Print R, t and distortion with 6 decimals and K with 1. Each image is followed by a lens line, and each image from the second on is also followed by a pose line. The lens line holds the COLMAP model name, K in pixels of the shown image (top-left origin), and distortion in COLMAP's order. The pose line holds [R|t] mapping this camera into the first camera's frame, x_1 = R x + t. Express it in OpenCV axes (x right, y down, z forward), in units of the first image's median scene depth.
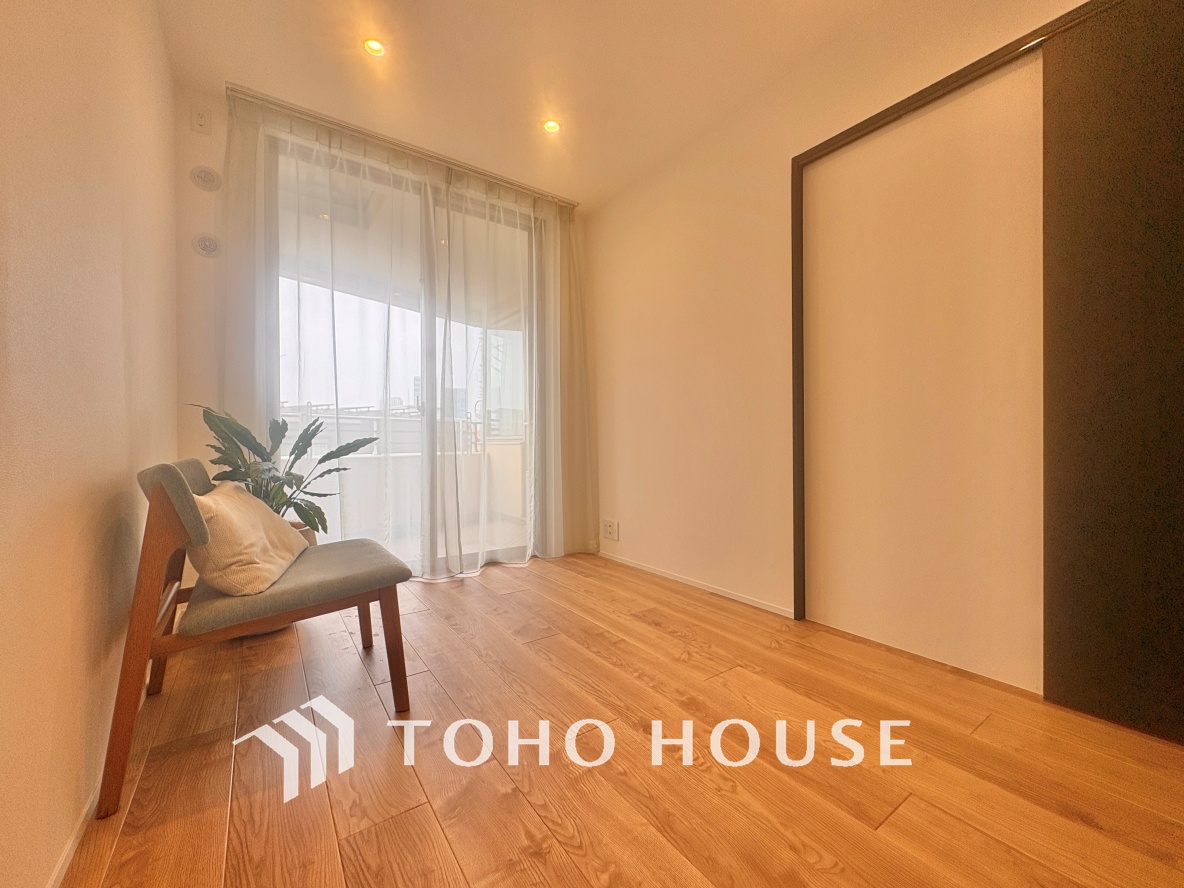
lens RADIAL K [[470.8, 0, 591.1], [0, 470.8, 445.3], [0, 0, 1]] dist [-0.003345, 0.000724]
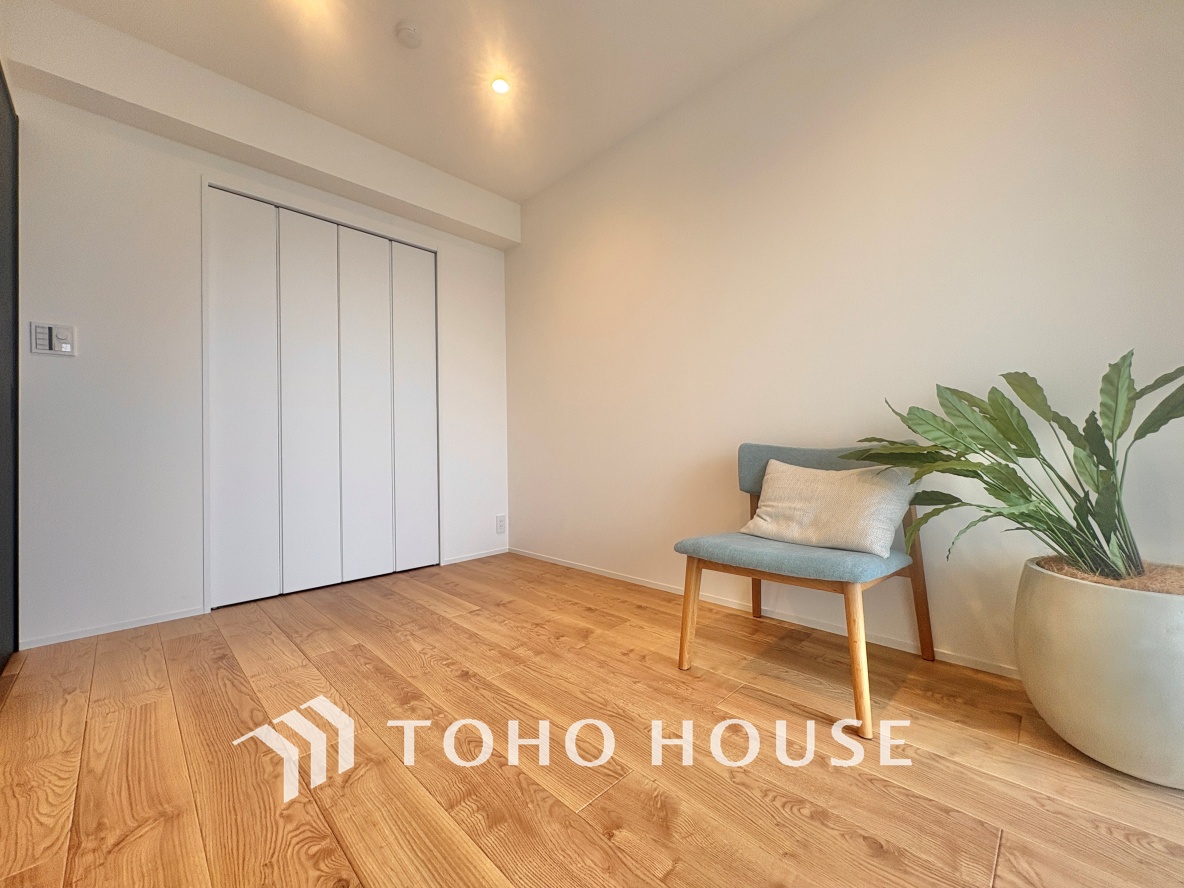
lens RADIAL K [[470.8, 0, 593.2], [0, 470.8, 445.1], [0, 0, 1]] dist [-0.003345, 0.000724]
pose [[-0.984995, 0.017803, -0.171664, -0.007694], [0.018524, 0.999825, -0.002597, 0.041521], [0.171588, -0.005738, -0.985152, 2.693445]]
